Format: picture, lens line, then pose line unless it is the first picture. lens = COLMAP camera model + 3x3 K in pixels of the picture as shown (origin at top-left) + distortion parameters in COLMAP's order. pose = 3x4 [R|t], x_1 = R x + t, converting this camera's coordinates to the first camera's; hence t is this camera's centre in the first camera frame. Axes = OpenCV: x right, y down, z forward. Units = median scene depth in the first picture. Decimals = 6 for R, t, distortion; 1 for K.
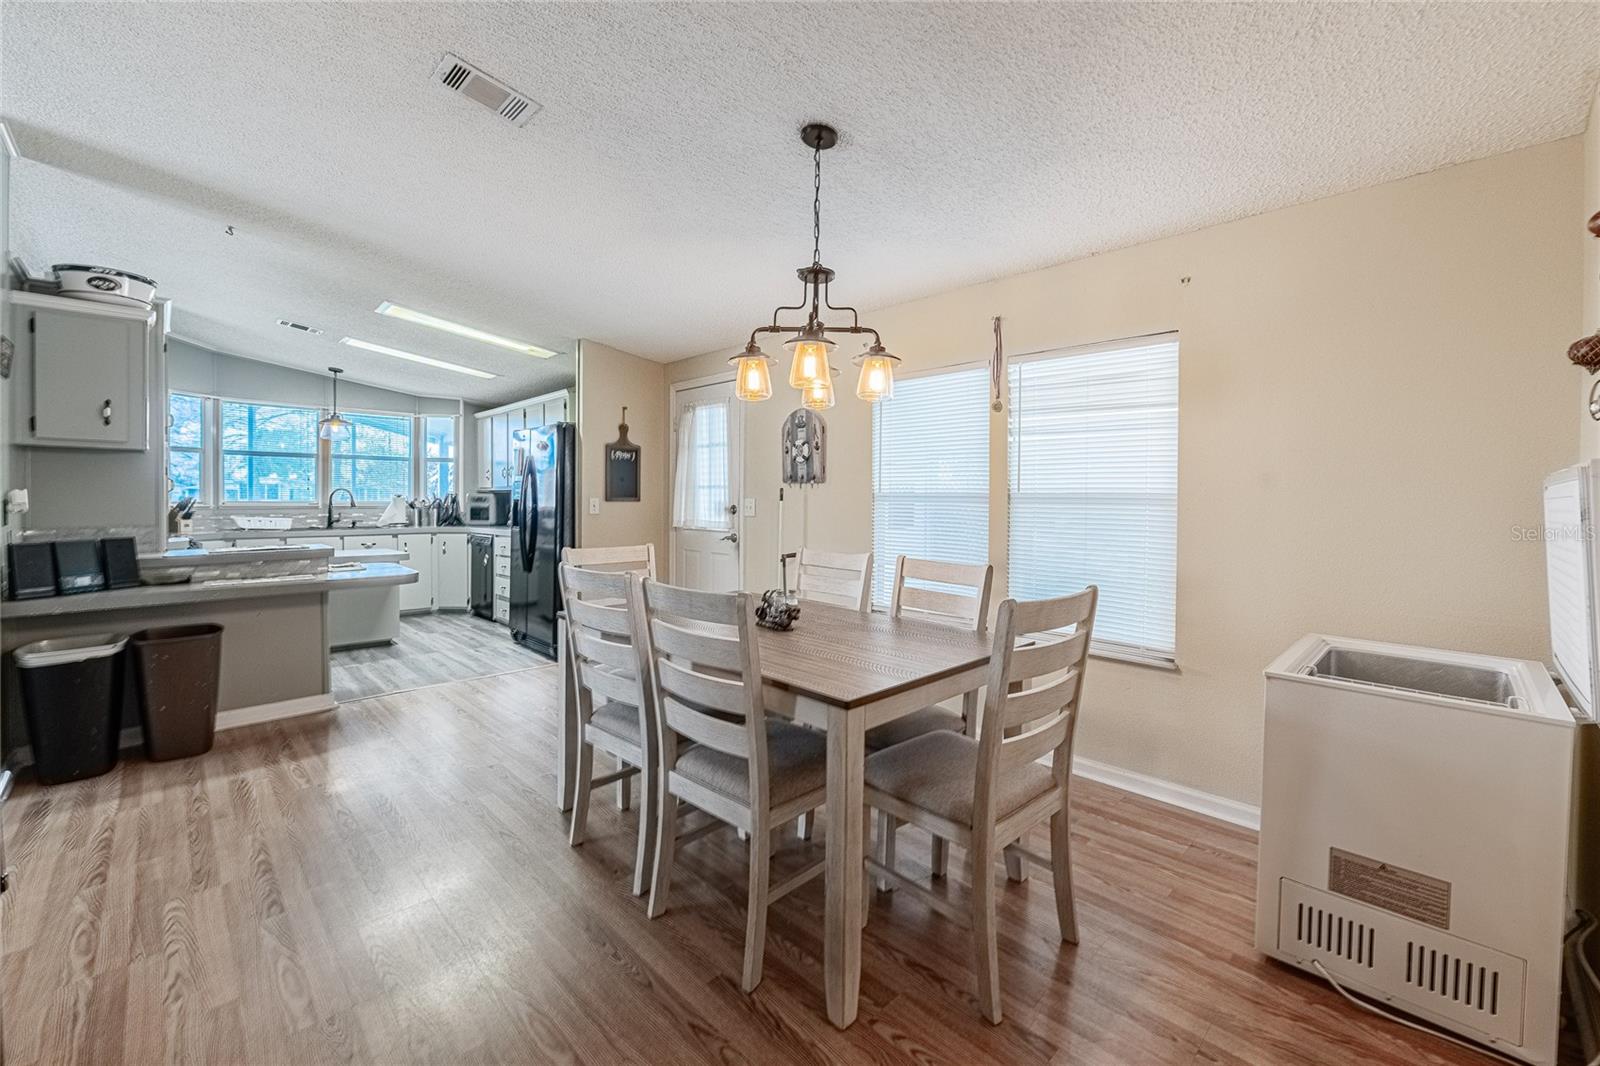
lens RADIAL K [[654.0, 0, 802.5], [0, 654.0, 500.4], [0, 0, 1]] dist [-0.012038, 0.000004]
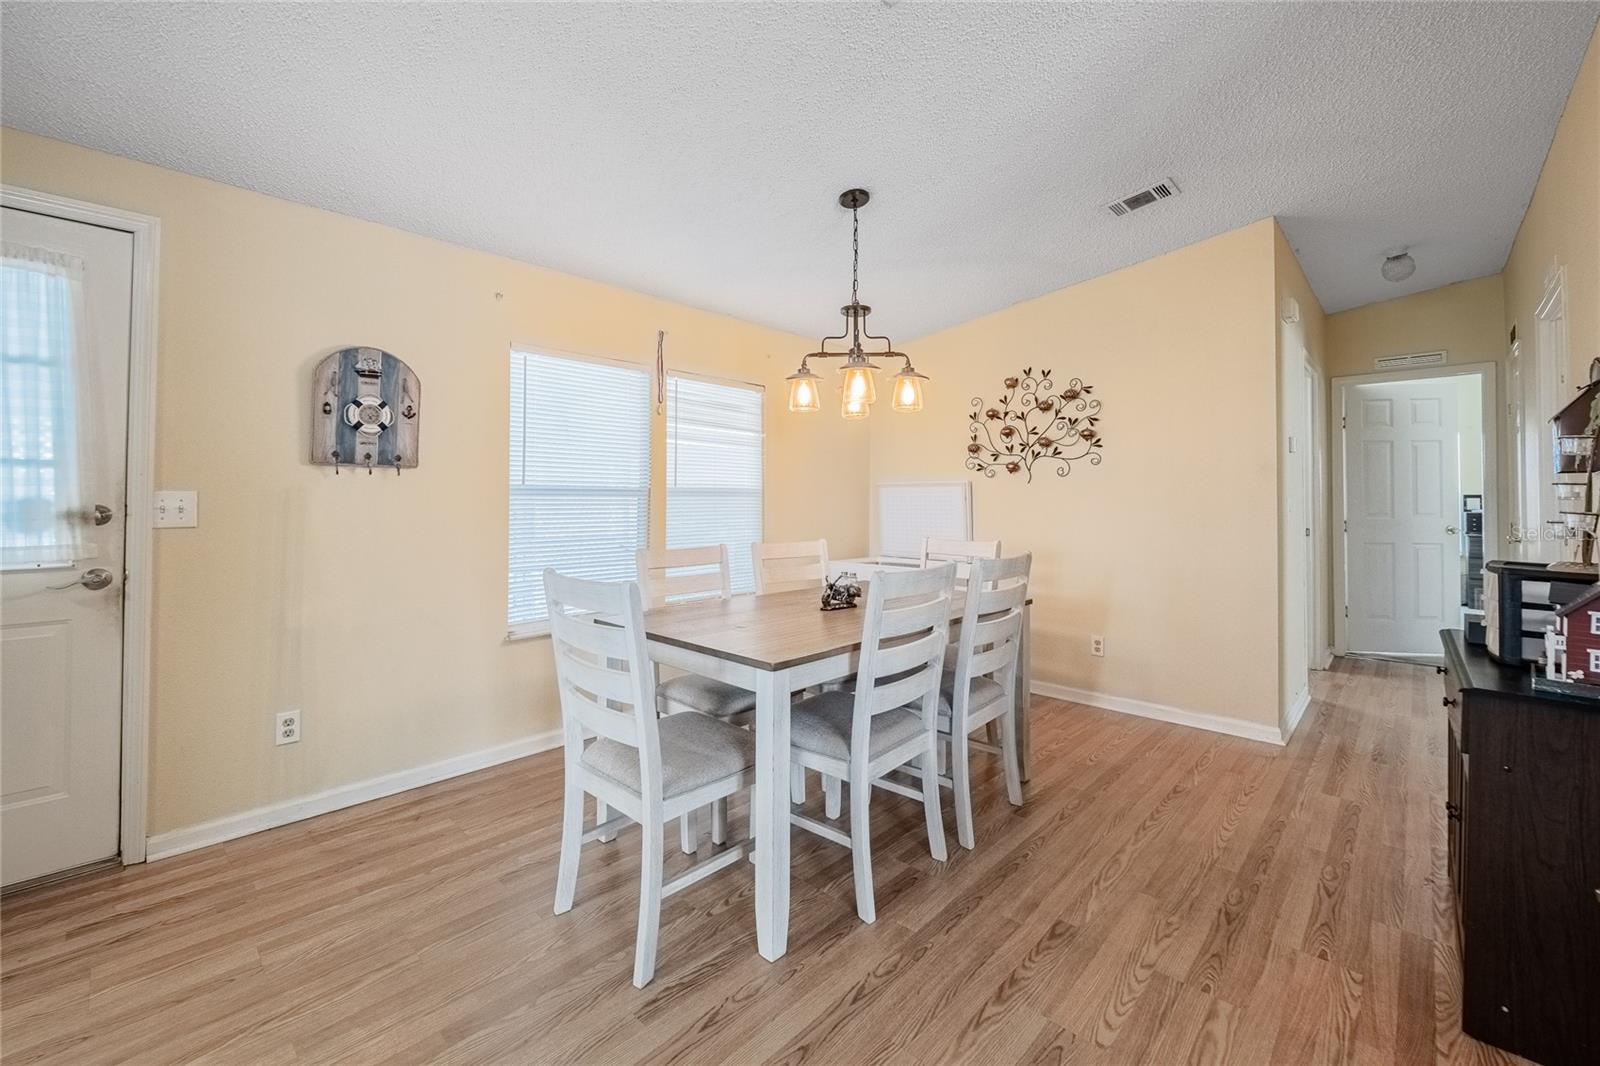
lens RADIAL K [[650.6, 0, 805.2], [0, 650.6, 487.0], [0, 0, 1]] dist [-0.007530, -0.000265]
pose [[-0.037193, 0.009853, 0.999260, -0.576207], [-0.000031, 0.999951, -0.009861, -0.000803], [-0.999308, -0.000398, -0.037191, 0.550846]]
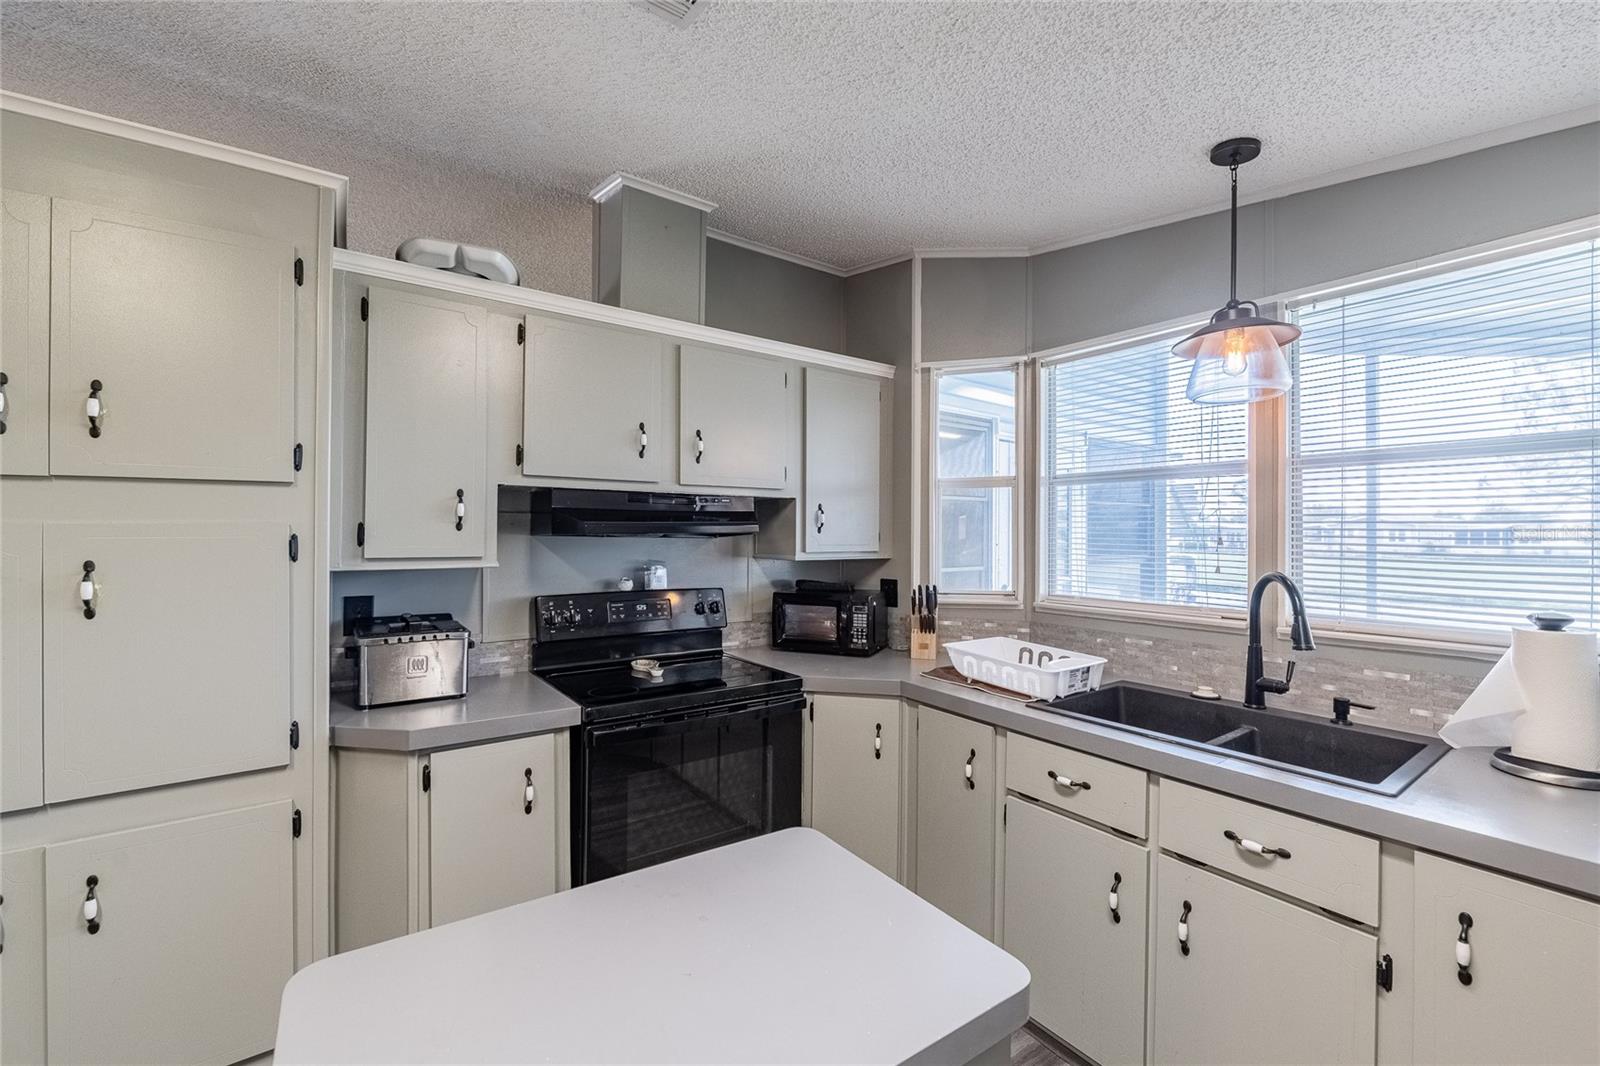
lens RADIAL K [[645.7, 0, 807.8], [0, 645.7, 530.2], [0, 0, 1]] dist [-0.009023, -0.000053]
pose [[-0.152893, -0.015989, -0.988113, -0.606038], [-0.008347, 0.999854, -0.014887, -0.045537], [0.988208, 0.005971, -0.153004, 1.241244]]
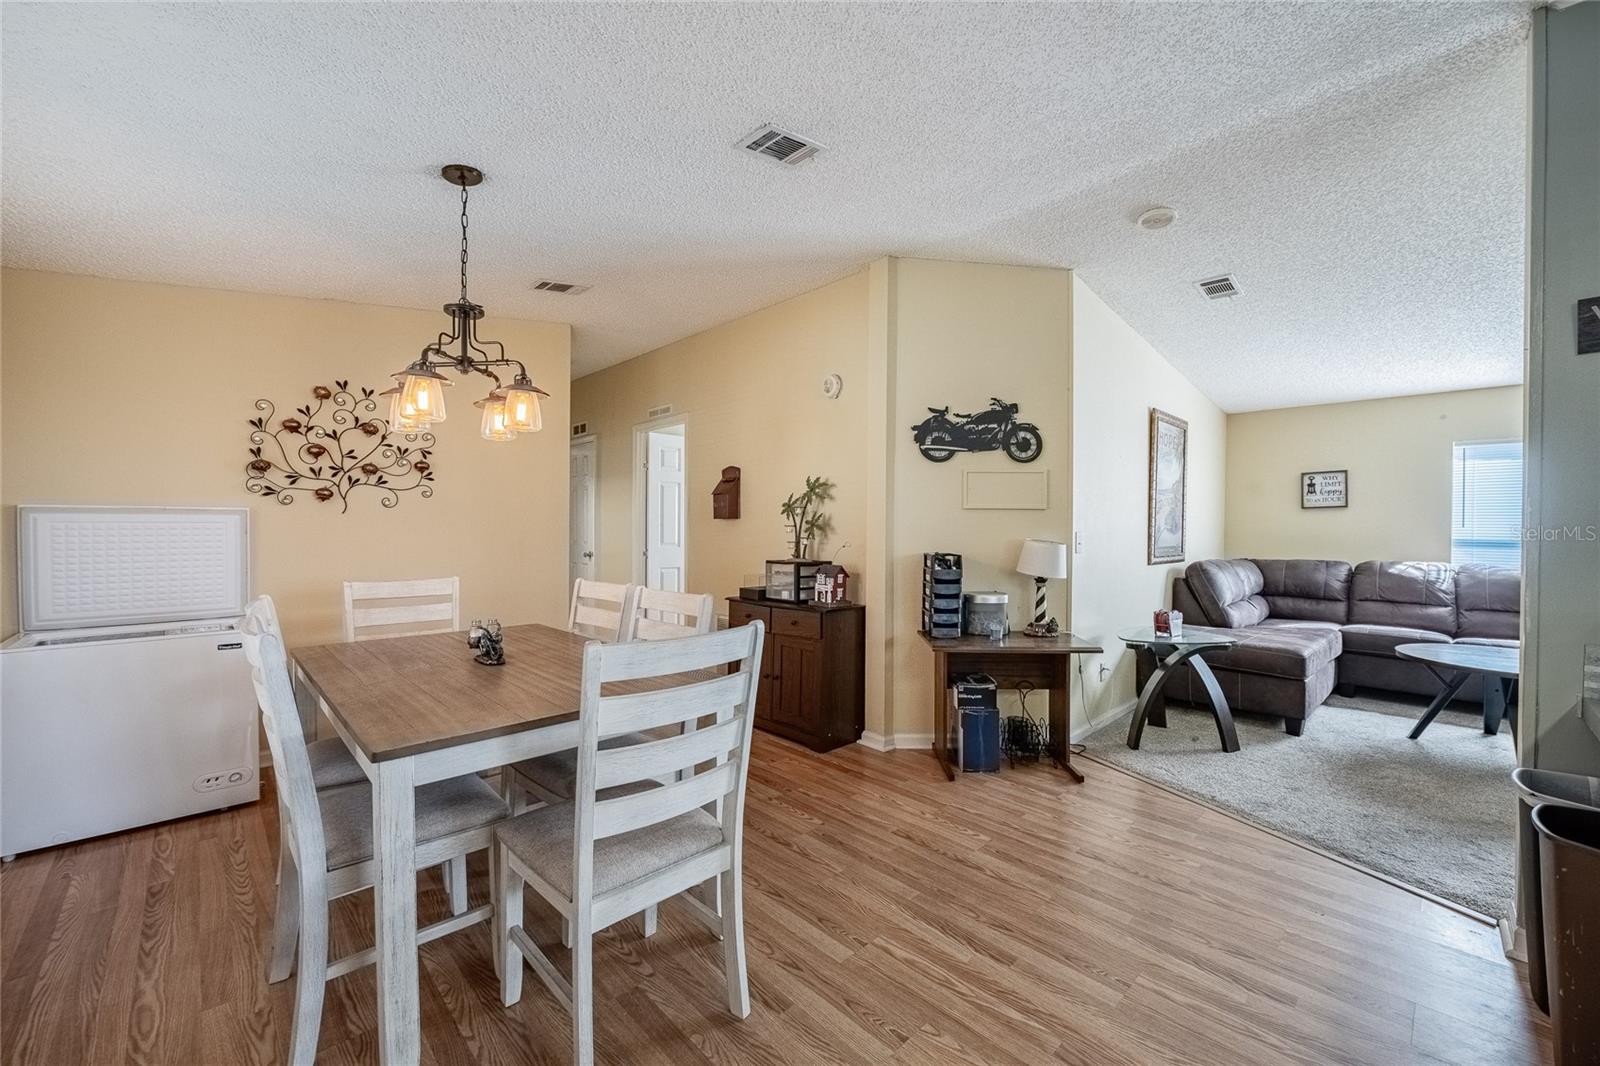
lens RADIAL K [[640.2, 0, 810.6], [0, 640.2, 532.7], [0, 0, 1]] dist [-0.008344, 0.000092]
pose [[-0.999929, -0.011884, -0.000140, -0.256702], [-0.011885, 0.999899, 0.007789, -0.004333], [0.000047, 0.007790, -0.999970, 0.972761]]
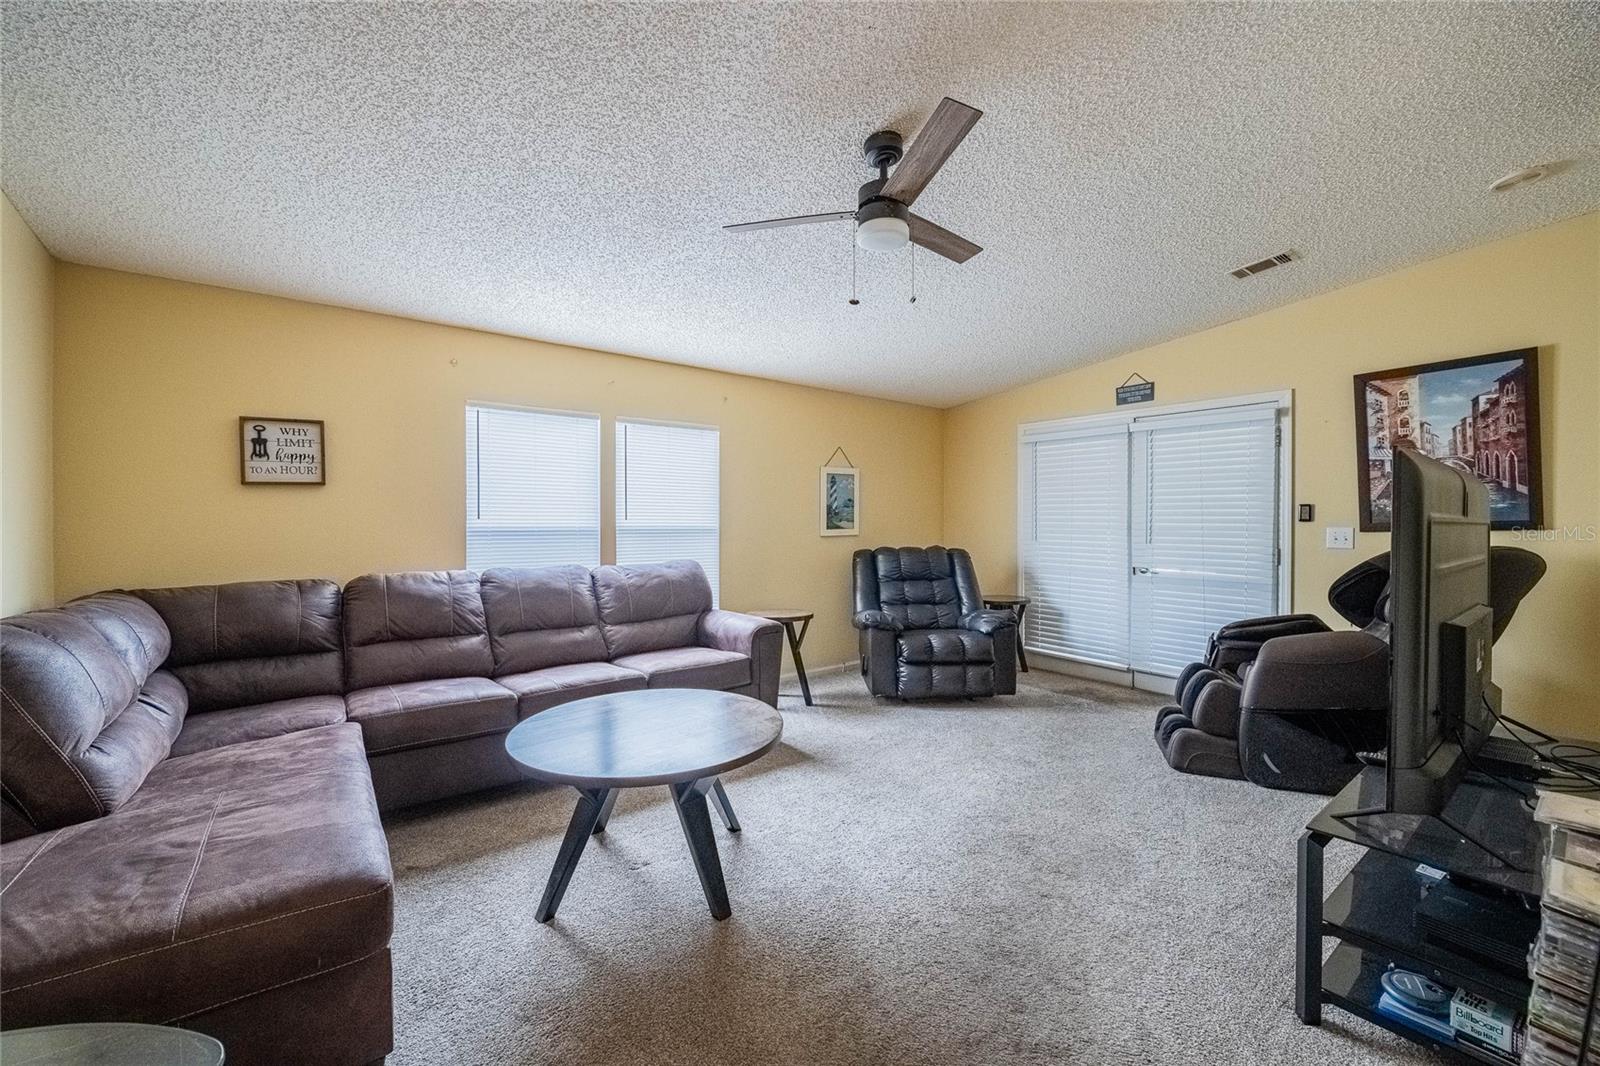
lens RADIAL K [[640.2, 0, 810.6], [0, 640.2, 532.7], [0, 0, 1]] dist [-0.008344, 0.000092]
pose [[-0.107620, 0.014371, -0.994088, -0.614113], [0.000154, 0.999896, 0.014438, -0.012454], [0.994192, 0.001401, -0.107611, 0.401368]]
